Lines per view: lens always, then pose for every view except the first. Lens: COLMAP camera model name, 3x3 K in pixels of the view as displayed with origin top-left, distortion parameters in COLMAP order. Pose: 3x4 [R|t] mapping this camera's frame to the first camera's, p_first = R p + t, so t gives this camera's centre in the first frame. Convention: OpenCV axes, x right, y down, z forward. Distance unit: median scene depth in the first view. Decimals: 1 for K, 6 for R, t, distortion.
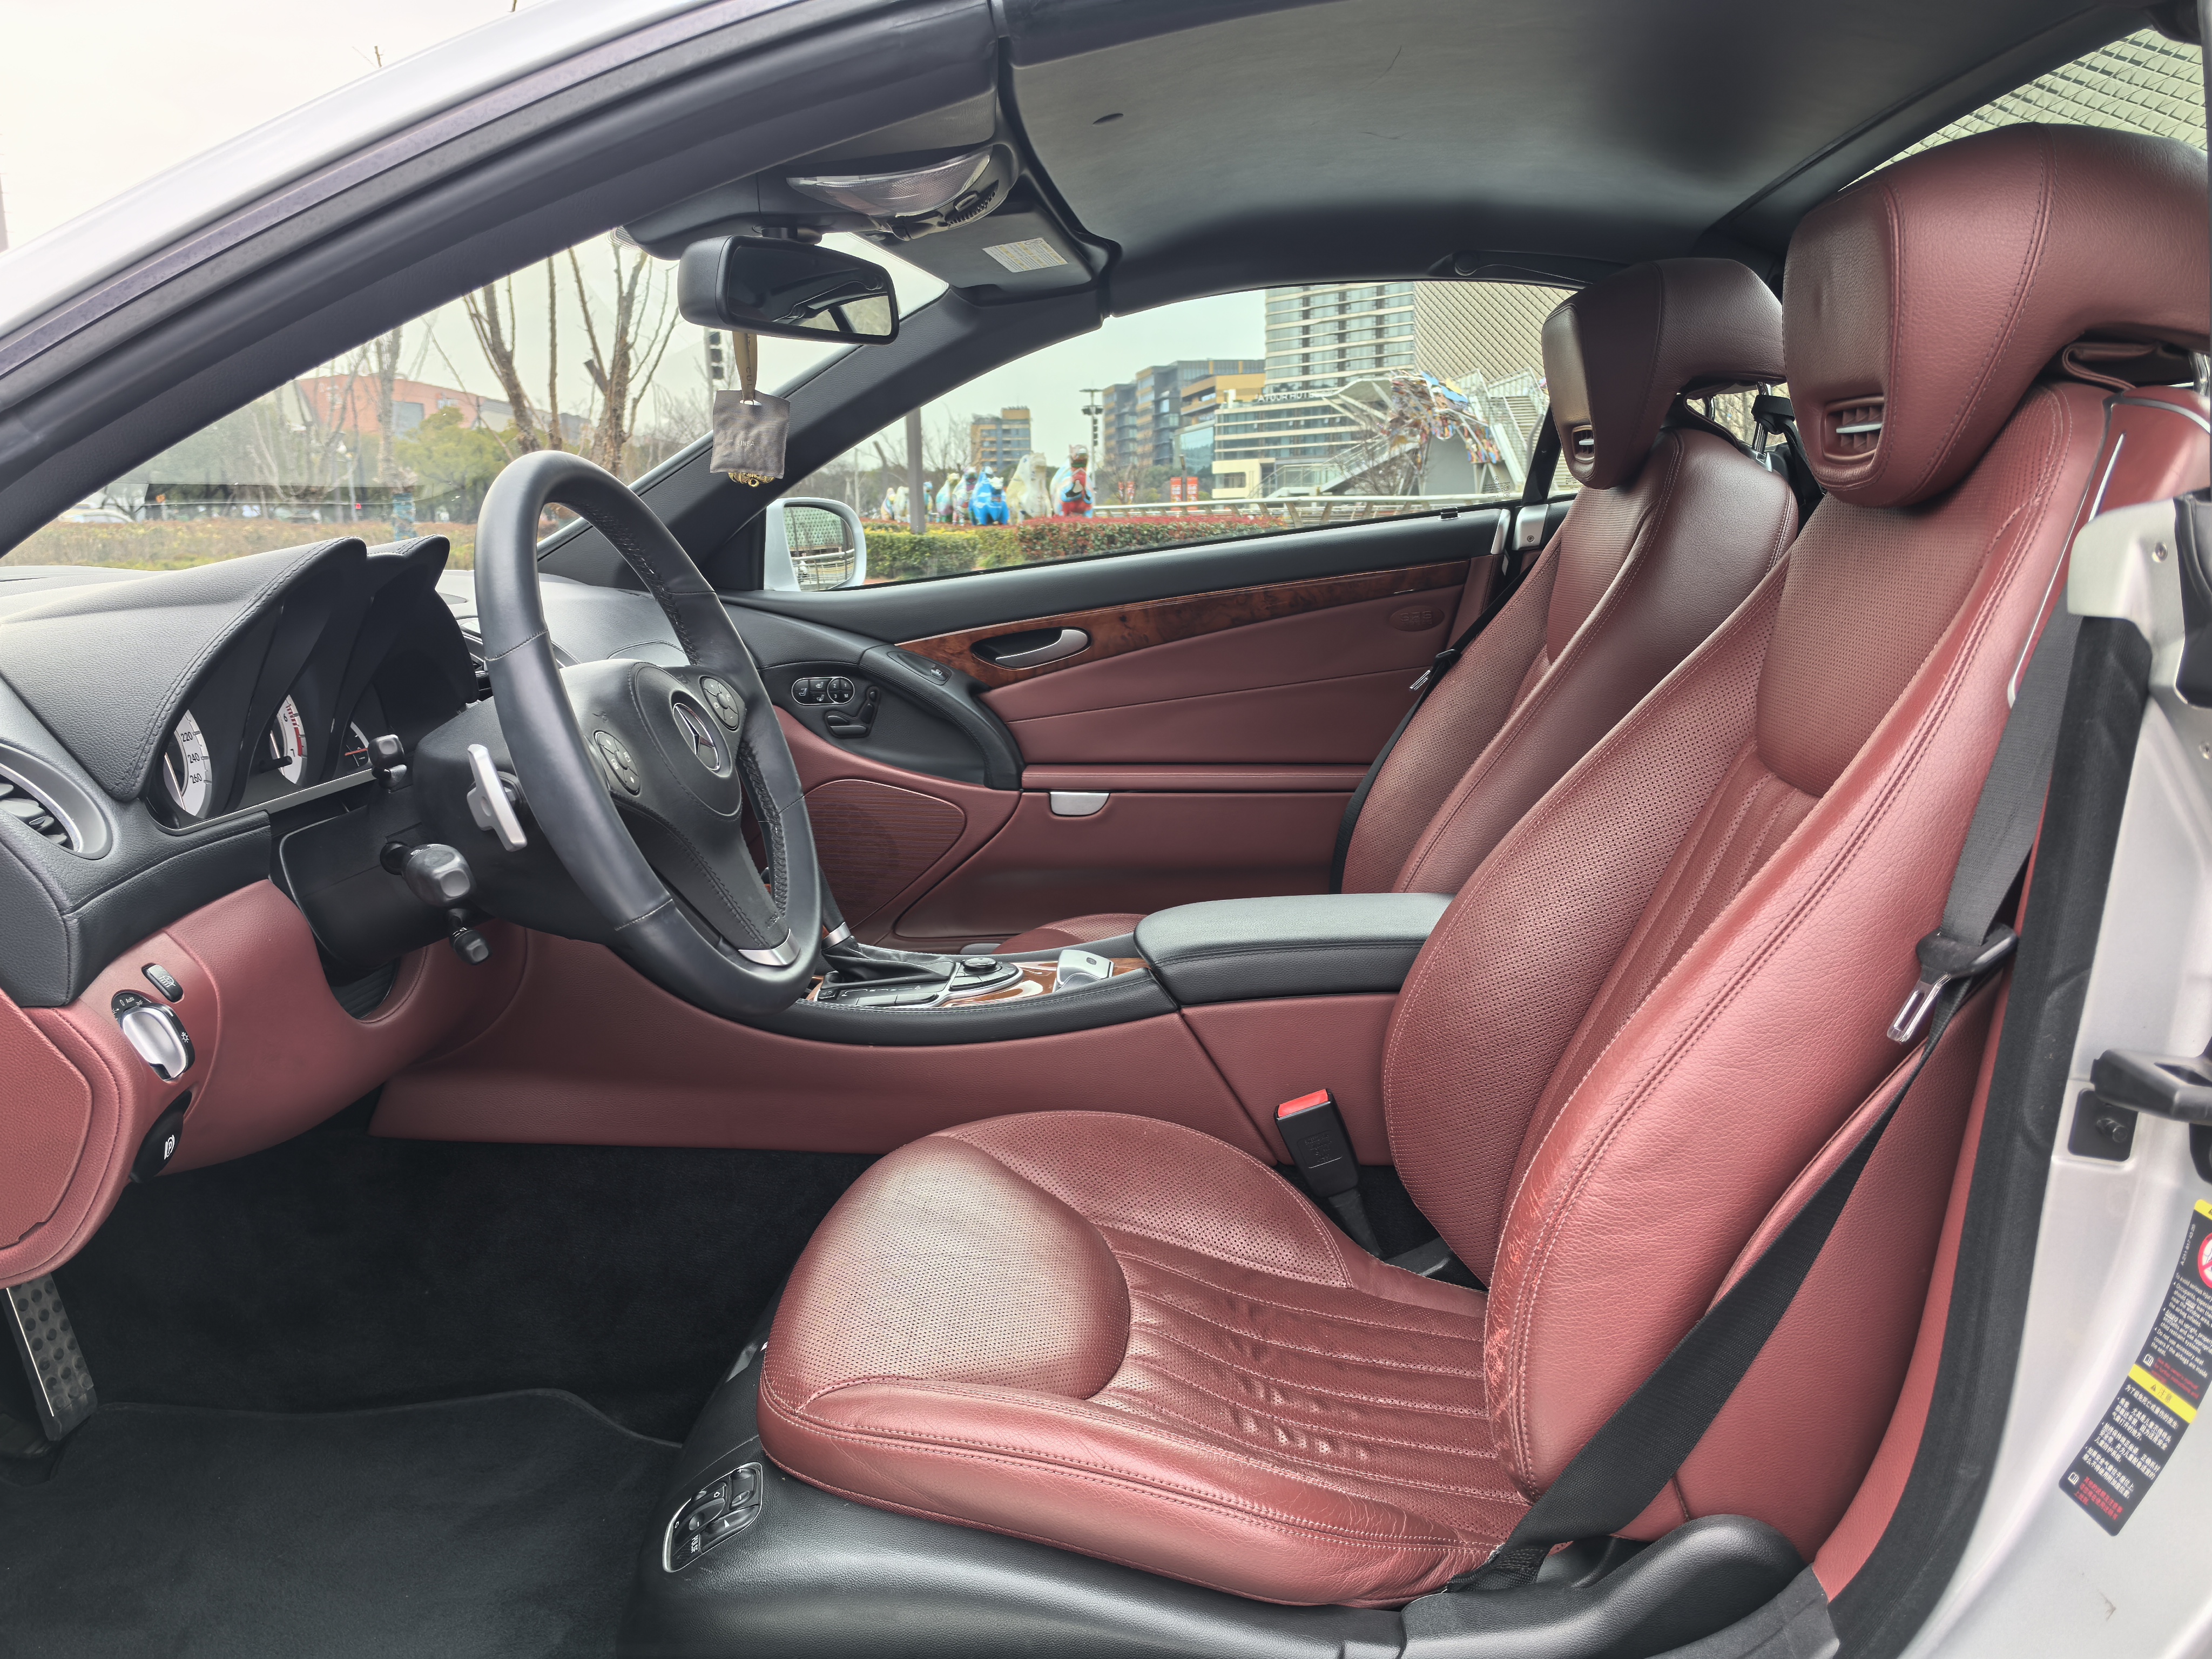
lens RADIAL K [[1735.3, 0, 1098.3], [0, 1735.3, 843.9], [0, 0, 1]] dist [0.027137, -0.002561]
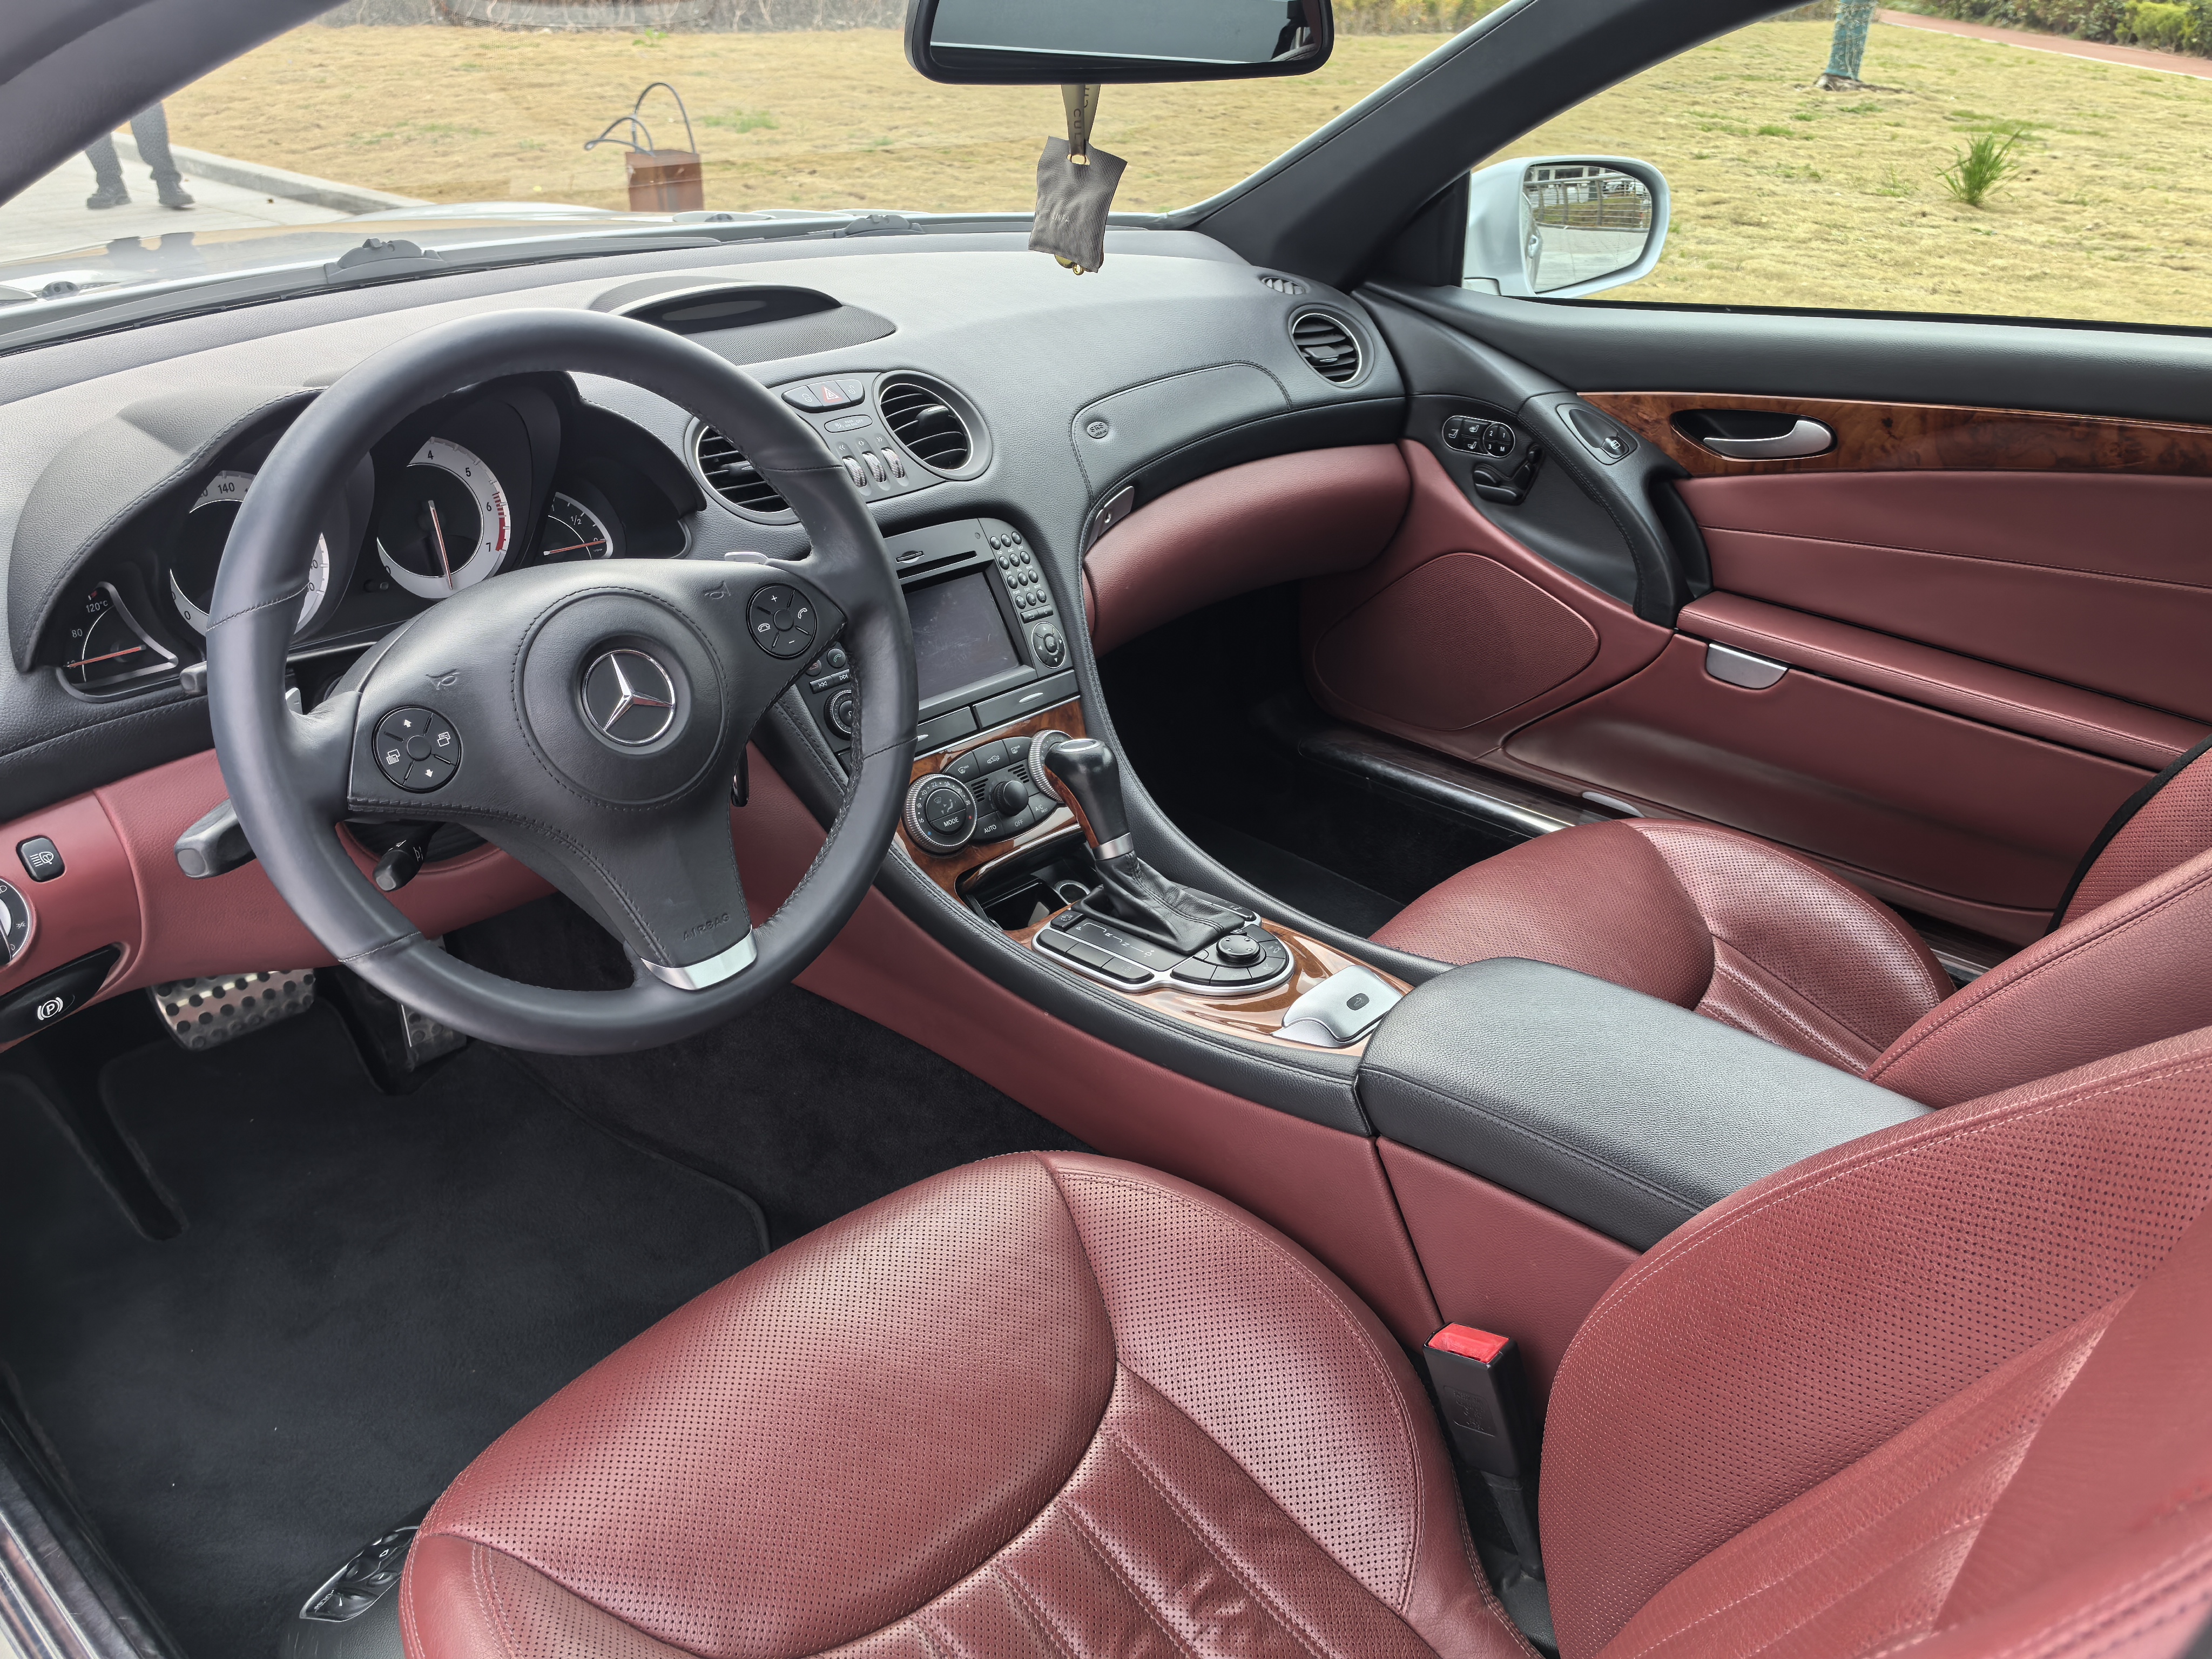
lens RADIAL K [[1735.3, 0, 1097.5], [0, 1735.3, 818.4], [0, 0, 1]] dist [0.027137, -0.002561]
pose [[0.760623, 0.327807, -0.560352, 0.208995], [-0.158284, 0.930746, 0.329633, -0.160588], [0.629602, -0.162032, 0.759834, 0.269853]]
